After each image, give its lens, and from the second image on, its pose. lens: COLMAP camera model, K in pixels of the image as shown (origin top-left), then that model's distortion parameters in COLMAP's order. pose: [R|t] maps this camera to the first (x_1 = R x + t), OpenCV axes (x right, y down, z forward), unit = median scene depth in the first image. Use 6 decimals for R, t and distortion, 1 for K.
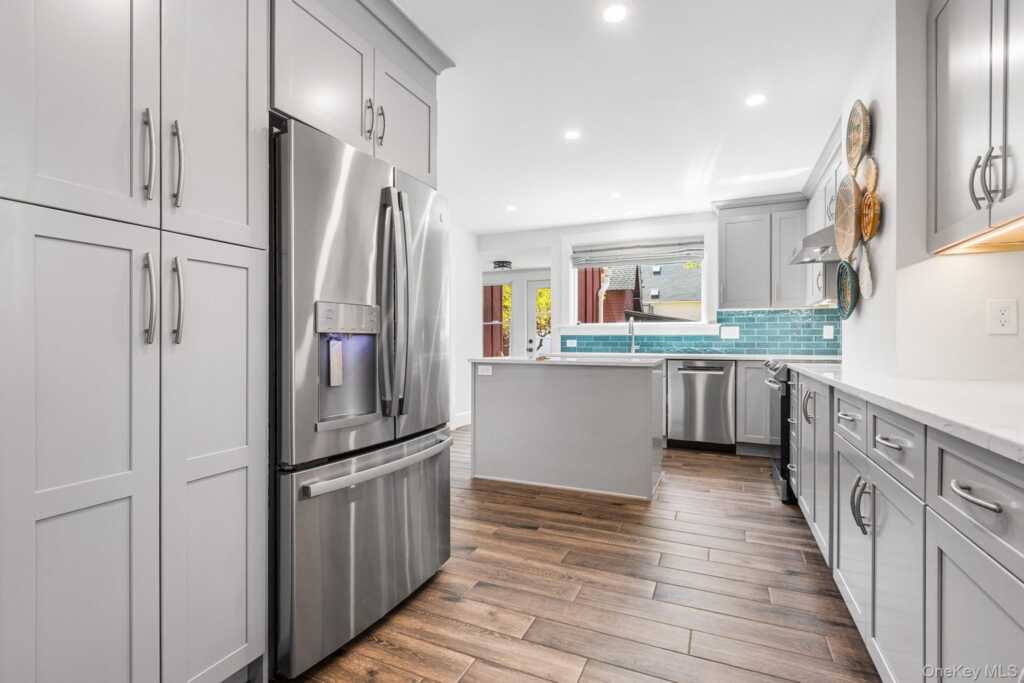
lens RADIAL K [[465.4, 0, 512.0], [0, 465.4, 341.5], [0, 0, 1]] dist [0.000576, -0.000025]
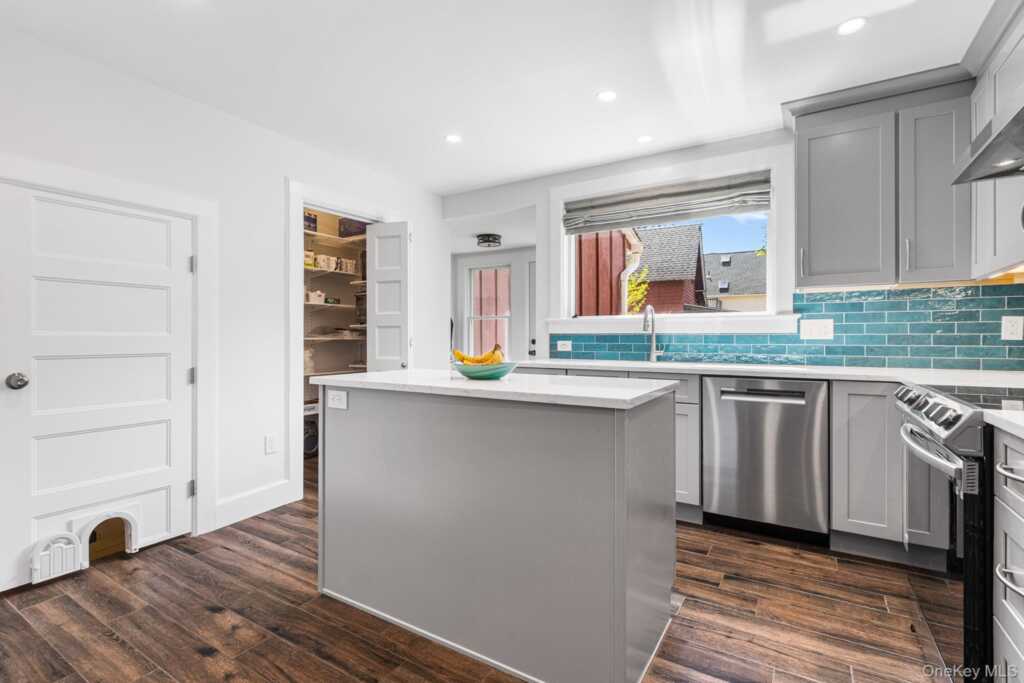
lens RADIAL K [[470.9, 0, 512.3], [0, 470.9, 337.3], [0, 0, 1]] dist [-0.003380, -0.000428]
pose [[0.991518, -0.000181, -0.129967, 0.157541], [-0.000301, 0.999993, -0.003687, -0.006430], [0.129967, 0.003695, 0.991511, 0.346442]]
